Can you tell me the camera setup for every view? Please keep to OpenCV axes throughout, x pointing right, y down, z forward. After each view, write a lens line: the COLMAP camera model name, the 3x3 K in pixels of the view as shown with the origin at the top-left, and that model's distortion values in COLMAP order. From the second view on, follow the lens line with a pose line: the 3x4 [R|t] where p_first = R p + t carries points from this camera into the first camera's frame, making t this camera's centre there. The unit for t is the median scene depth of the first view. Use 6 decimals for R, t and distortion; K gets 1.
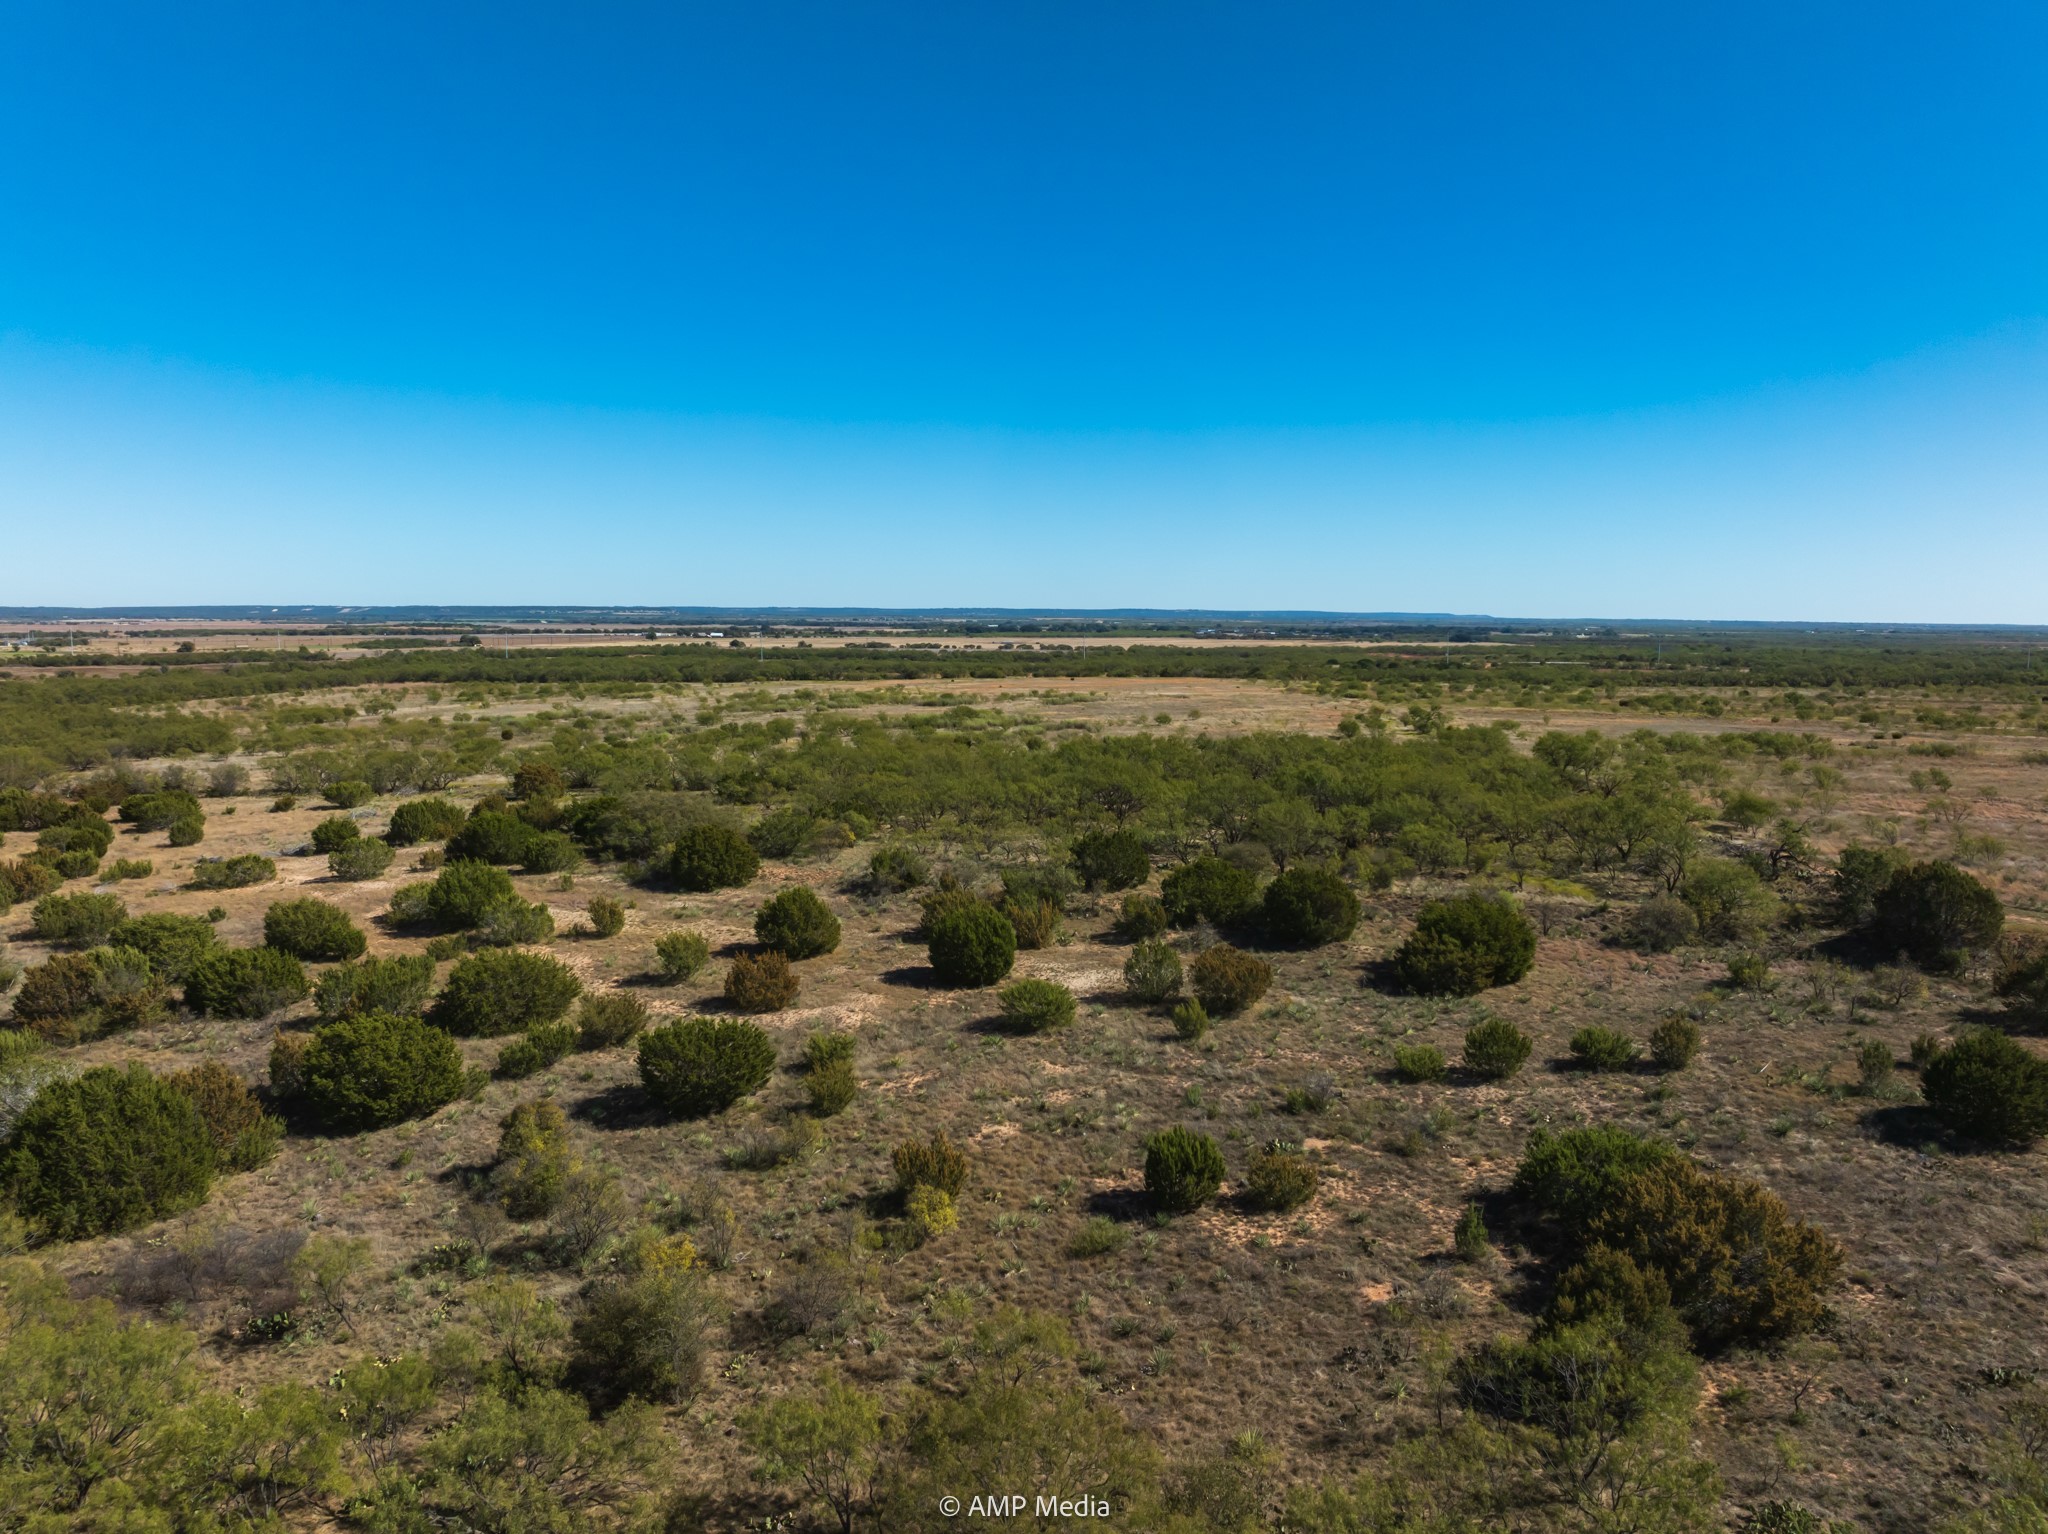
lens RADIAL K [[1433.8, 0, 1021.6], [0, 1433.8, 777.3], [0, 0, 1]] dist [-0.051647, 0.021755]
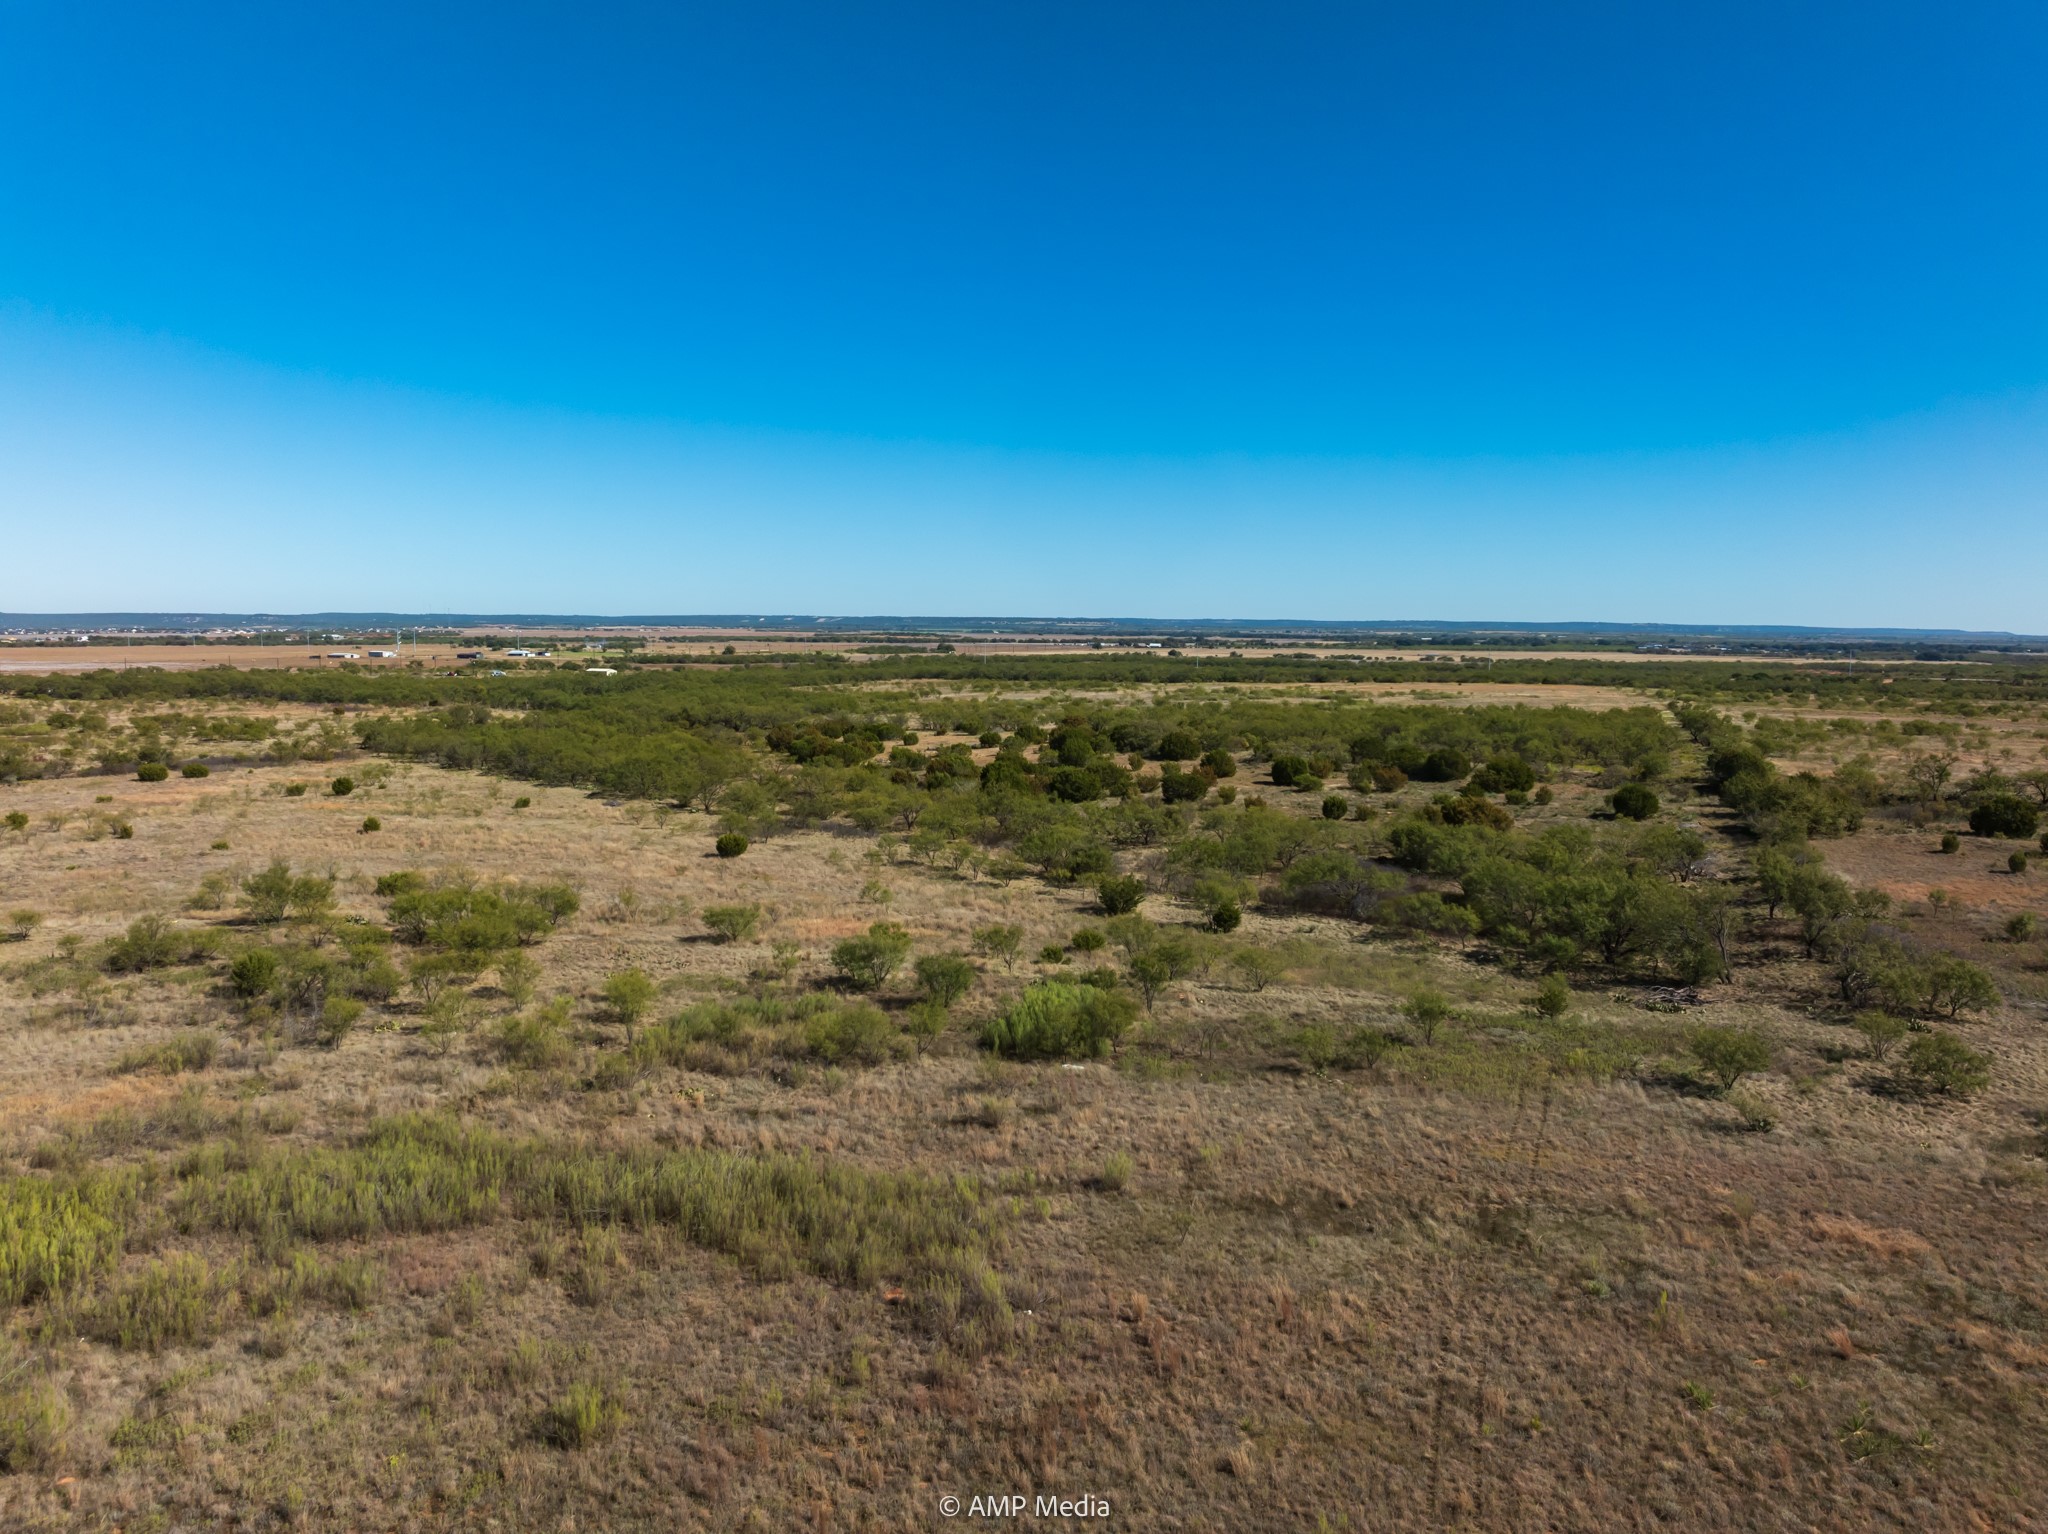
lens RADIAL K [[1433.8, 0, 1006.0], [0, 1433.8, 763.3], [0, 0, 1]] dist [-0.051647, 0.021755]
pose [[0.952358, 0.031617, -0.303339, 0.189528], [-0.036963, 0.999246, -0.011895, 0.118940], [0.302734, 0.022541, 0.952808, -1.132847]]
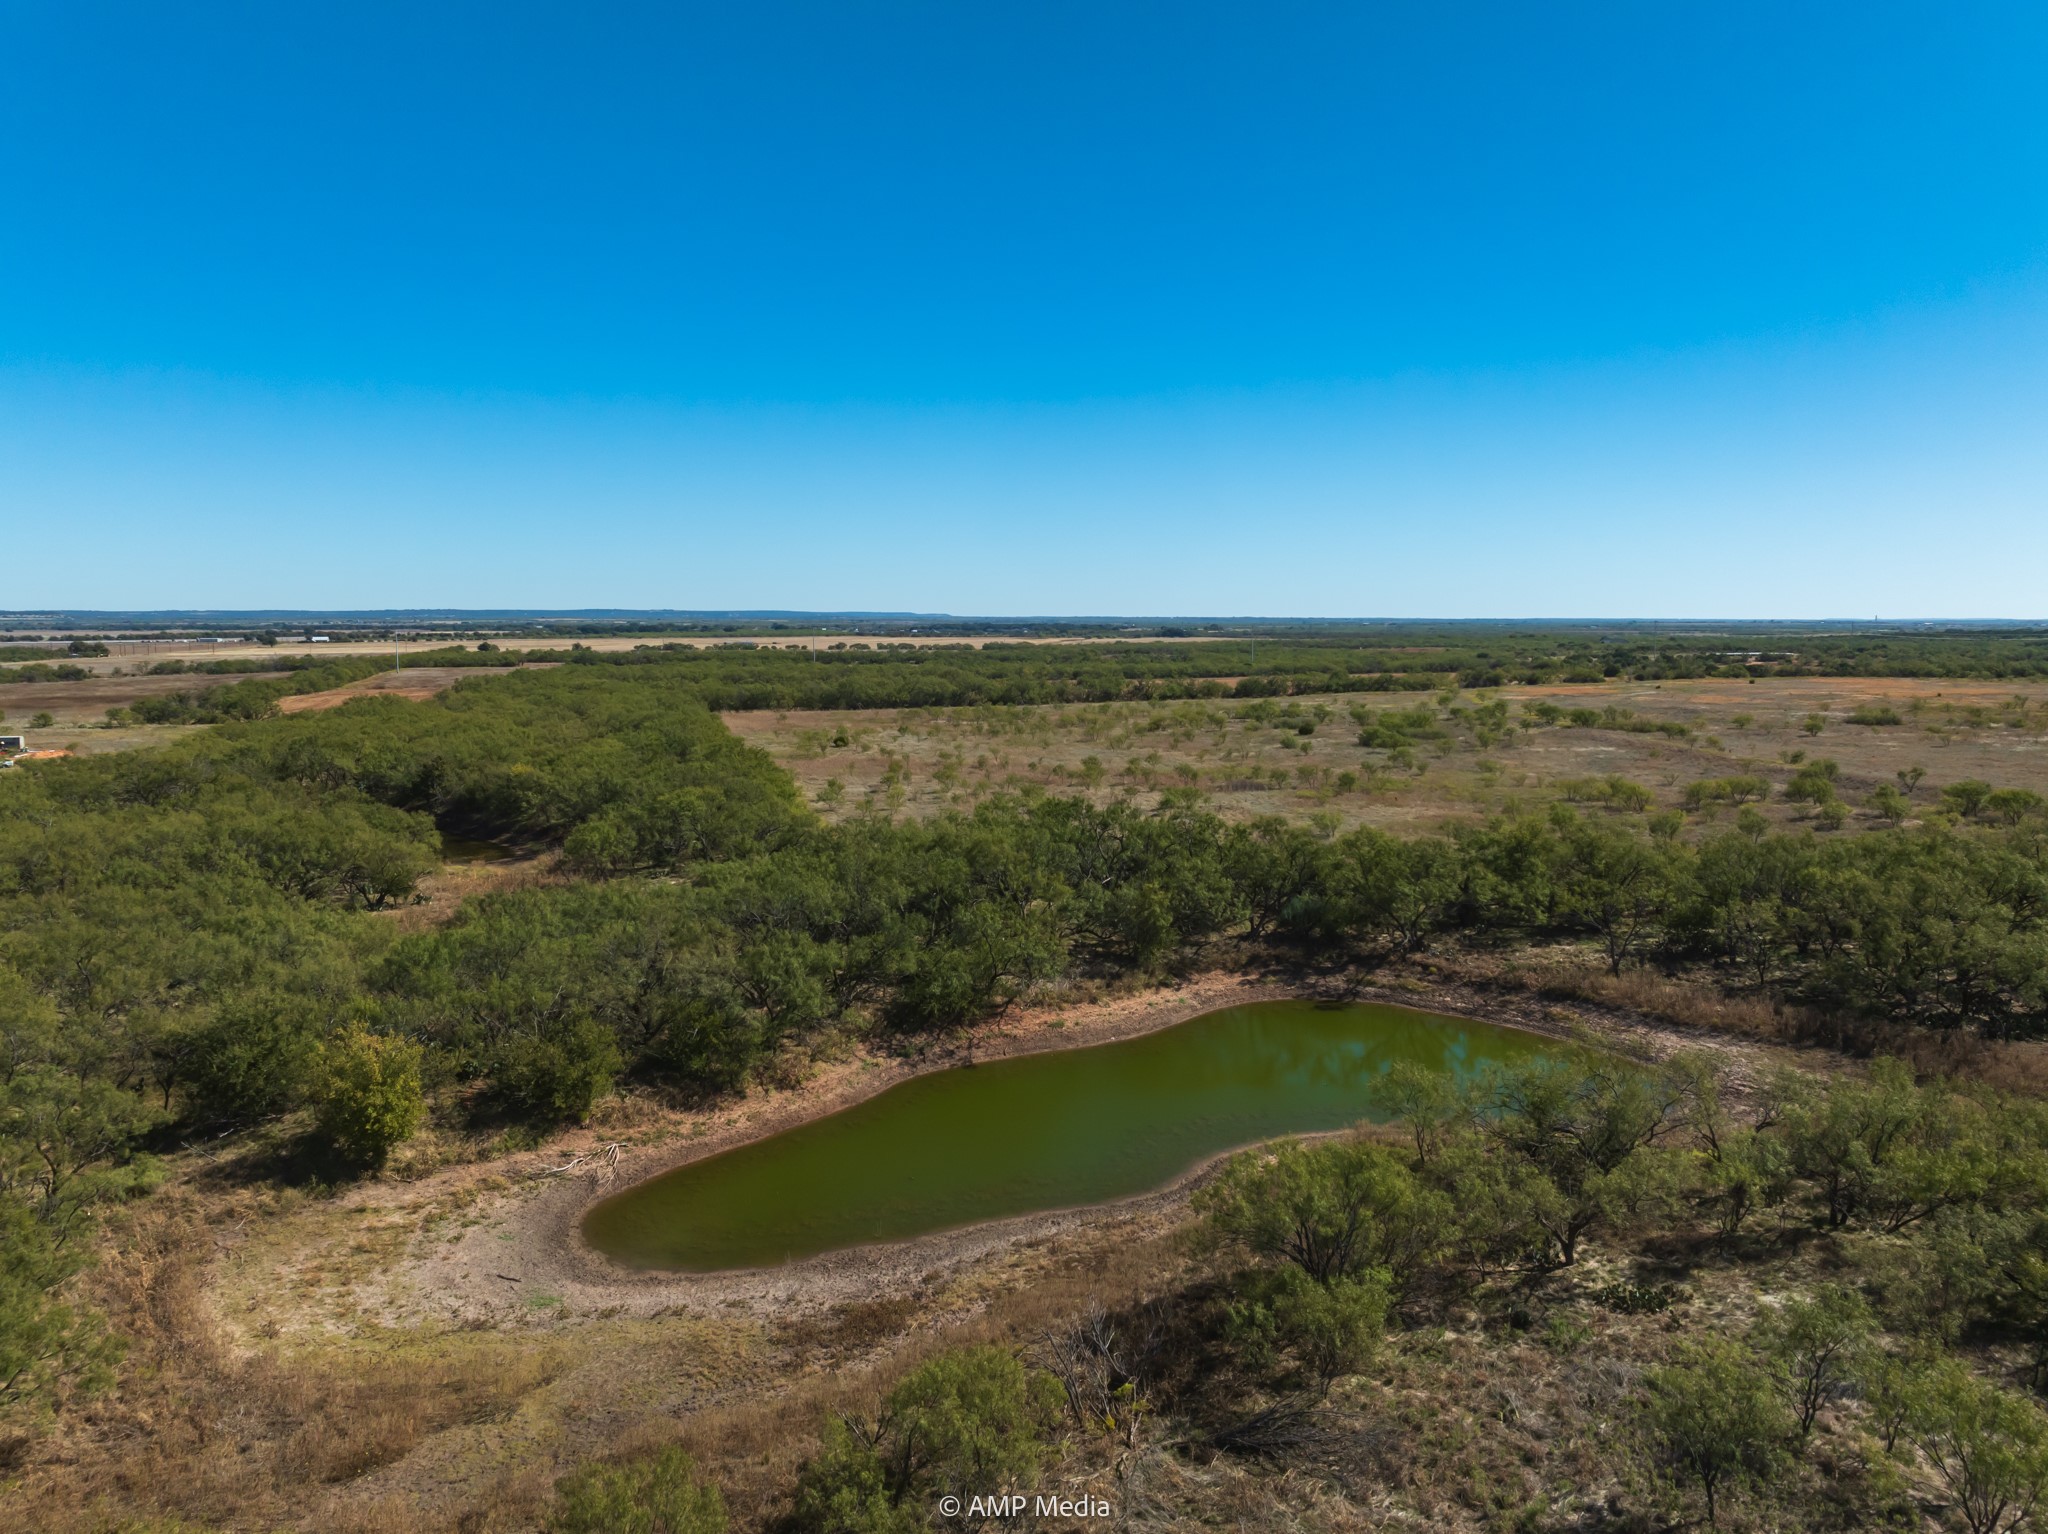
lens RADIAL K [[1433.8, 0, 1021.6], [0, 1433.8, 778.5], [0, 0, 1]] dist [-0.051647, 0.021755]
pose [[0.925619, -0.046366, 0.375606, -2.900452], [0.046096, 0.998890, 0.009712, -0.217685], [-0.375639, 0.008324, 0.926729, 2.306453]]
